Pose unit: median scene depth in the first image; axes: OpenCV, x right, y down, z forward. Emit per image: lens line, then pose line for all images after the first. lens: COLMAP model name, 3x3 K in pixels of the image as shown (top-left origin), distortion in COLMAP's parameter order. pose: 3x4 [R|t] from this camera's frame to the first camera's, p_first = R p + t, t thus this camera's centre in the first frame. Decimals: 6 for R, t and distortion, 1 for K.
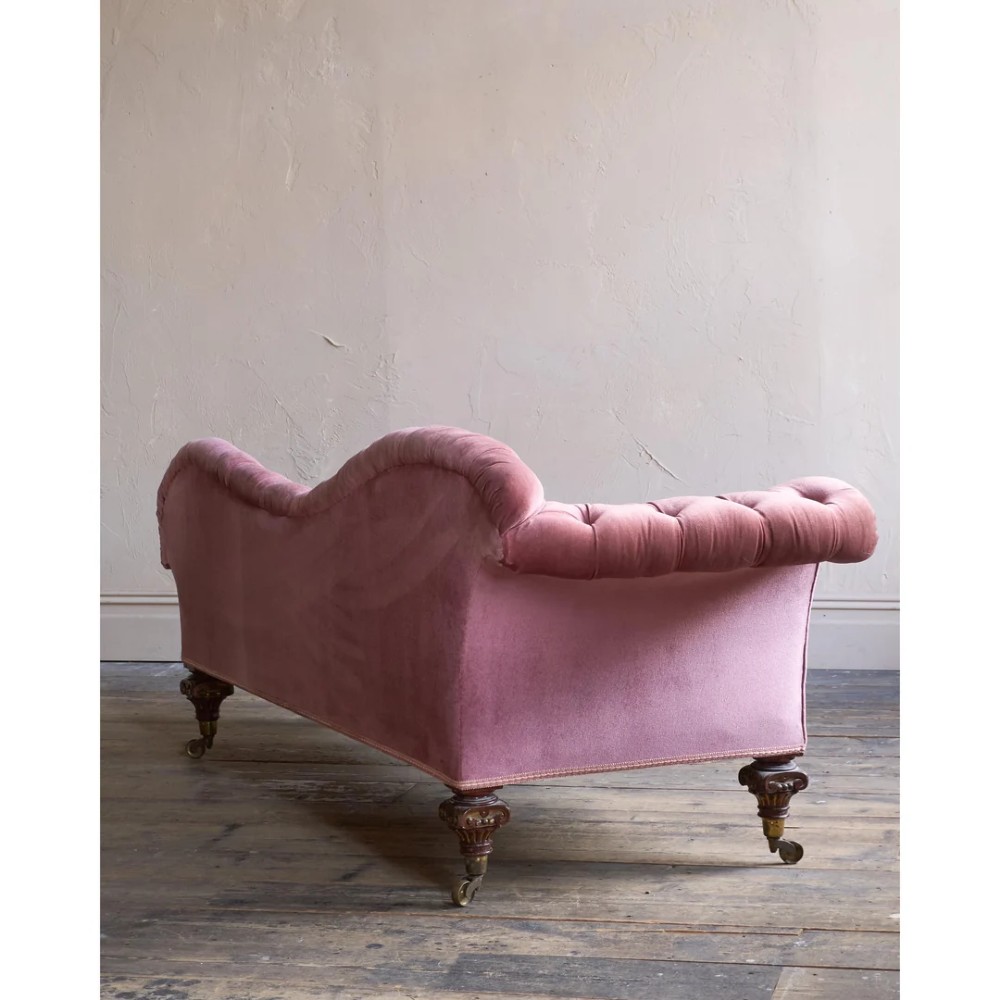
lens RADIAL K [[2719.3, 0, 500.0], [0, 2719.3, 500.0], [0, 0, 1]] dist [0.015634, 0.708535]
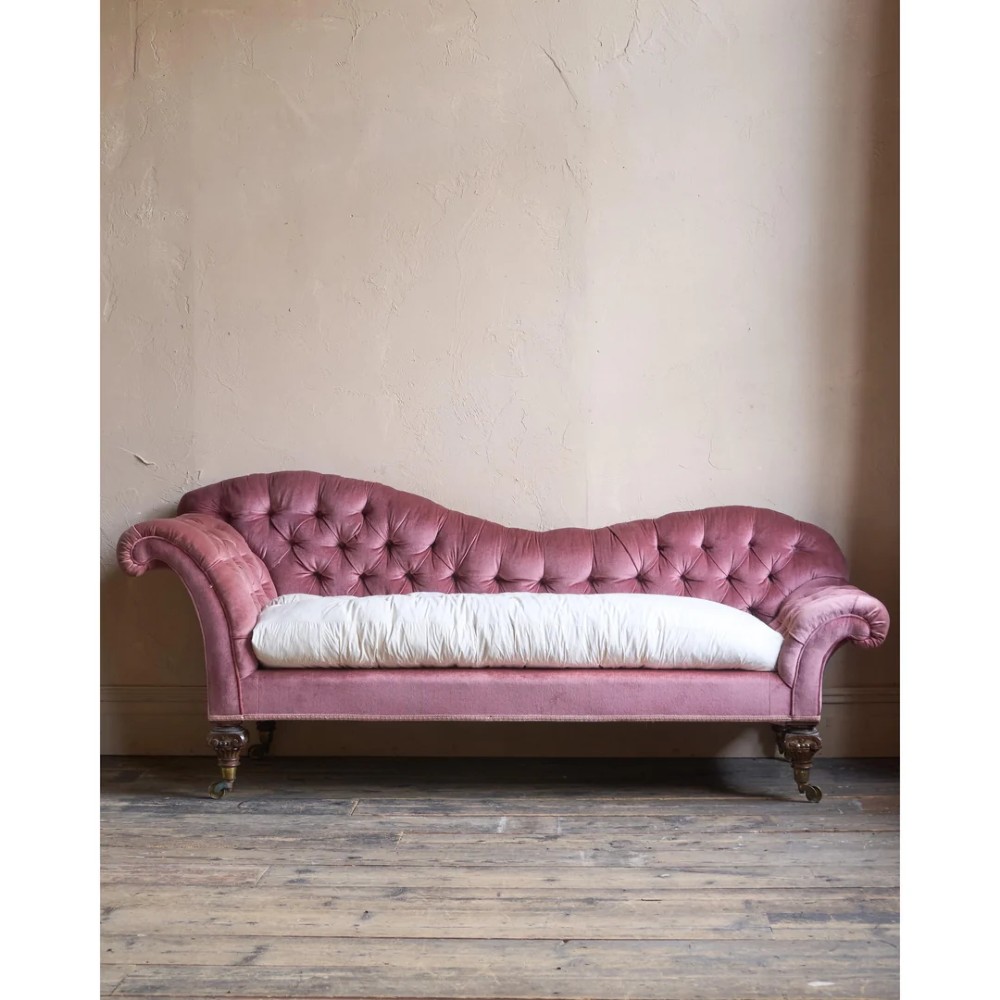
lens RADIAL K [[2063.8, 0, 500.4], [0, 2063.8, 472.4], [0, 0, 1]] dist [-0.112984, 0.254092]
pose [[0.980938, 0.019003, 0.193389, -0.107523], [-0.002542, 0.996377, -0.085011, 0.022772], [-0.194303, 0.082898, 0.977432, 0.218283]]
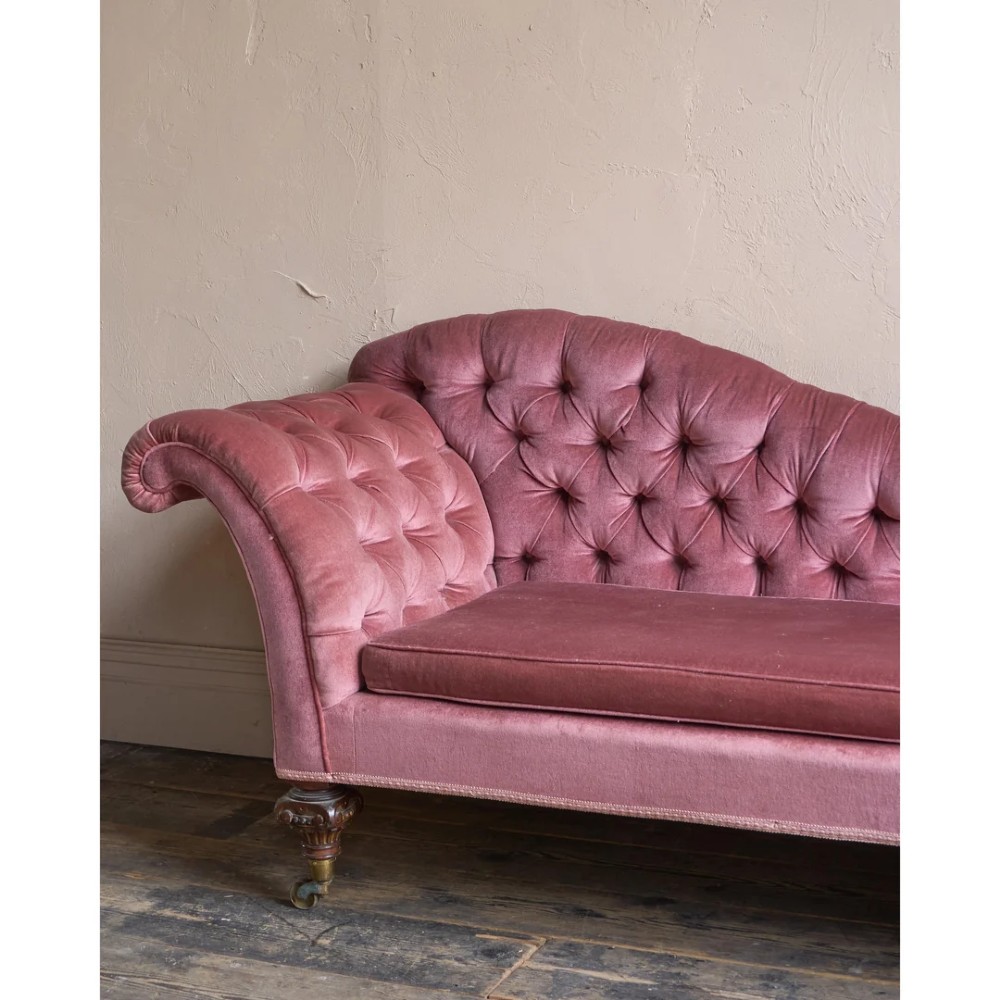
lens RADIAL K [[1859.9, 0, 500.0], [0, 1859.9, 500.0], [0, 0, 1]] dist [-0.073466, 0.039650]
pose [[0.983280, 0.033362, -0.179020, 0.090908], [-0.024673, 0.998417, 0.050548, -0.041298], [0.180423, -0.045286, 0.982546, 0.748467]]
